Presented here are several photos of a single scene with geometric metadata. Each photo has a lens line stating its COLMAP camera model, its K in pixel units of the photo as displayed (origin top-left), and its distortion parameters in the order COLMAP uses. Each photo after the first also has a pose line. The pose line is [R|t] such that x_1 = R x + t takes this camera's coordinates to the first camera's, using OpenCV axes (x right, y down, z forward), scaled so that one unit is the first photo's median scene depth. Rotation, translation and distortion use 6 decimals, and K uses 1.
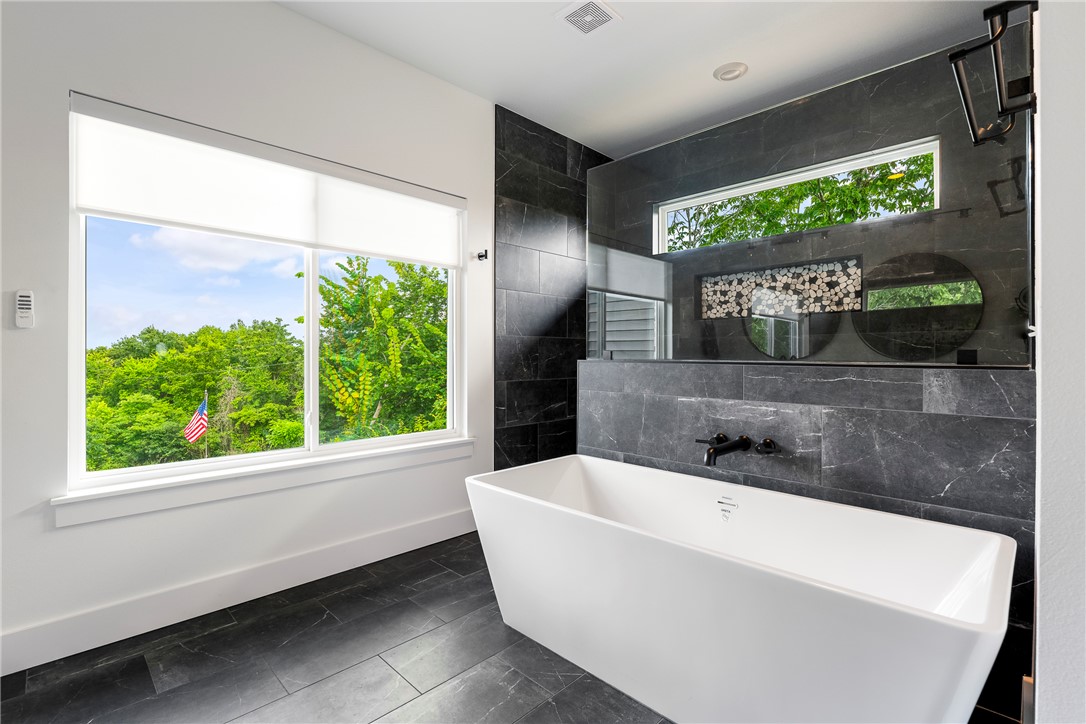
lens RADIAL K [[487.3, 0, 544.9], [0, 487.3, 359.3], [0, 0, 1]] dist [0.000386, -0.000356]
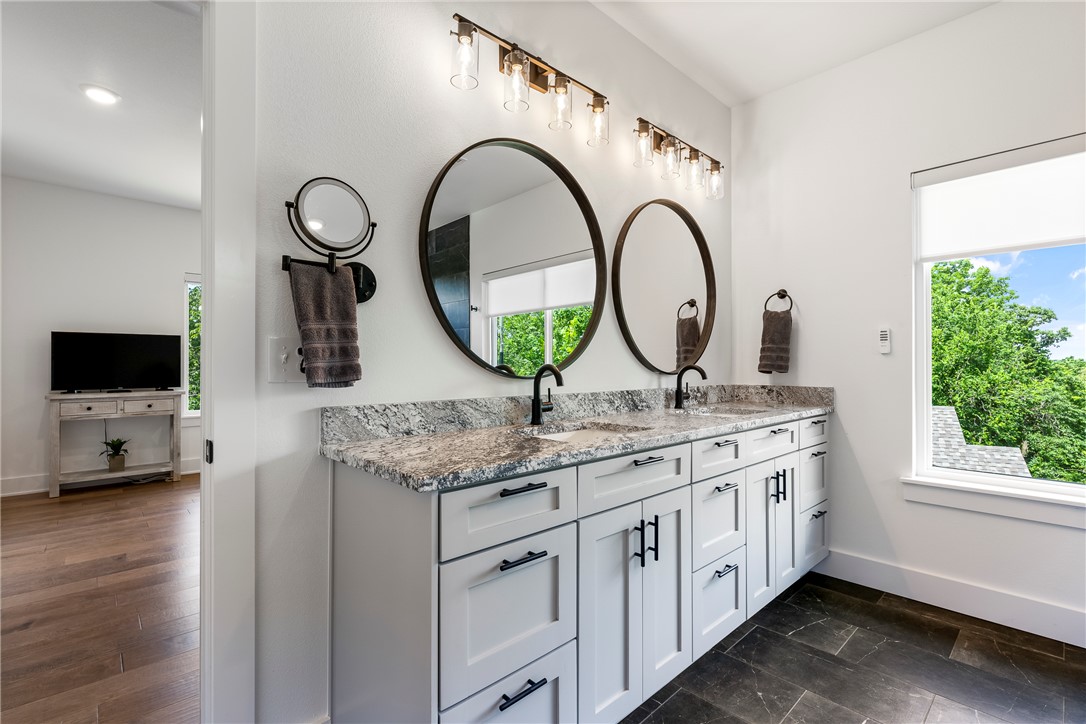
lens RADIAL K [[487.3, 0, 544.5], [0, 487.3, 366.6], [0, 0, 1]] dist [0.000386, -0.000356]
pose [[-0.037778, -0.010110, -0.999235, 0.384303], [0.000606, 0.999948, -0.010141, -0.010612], [0.999286, -0.000989, -0.037770, 0.051456]]
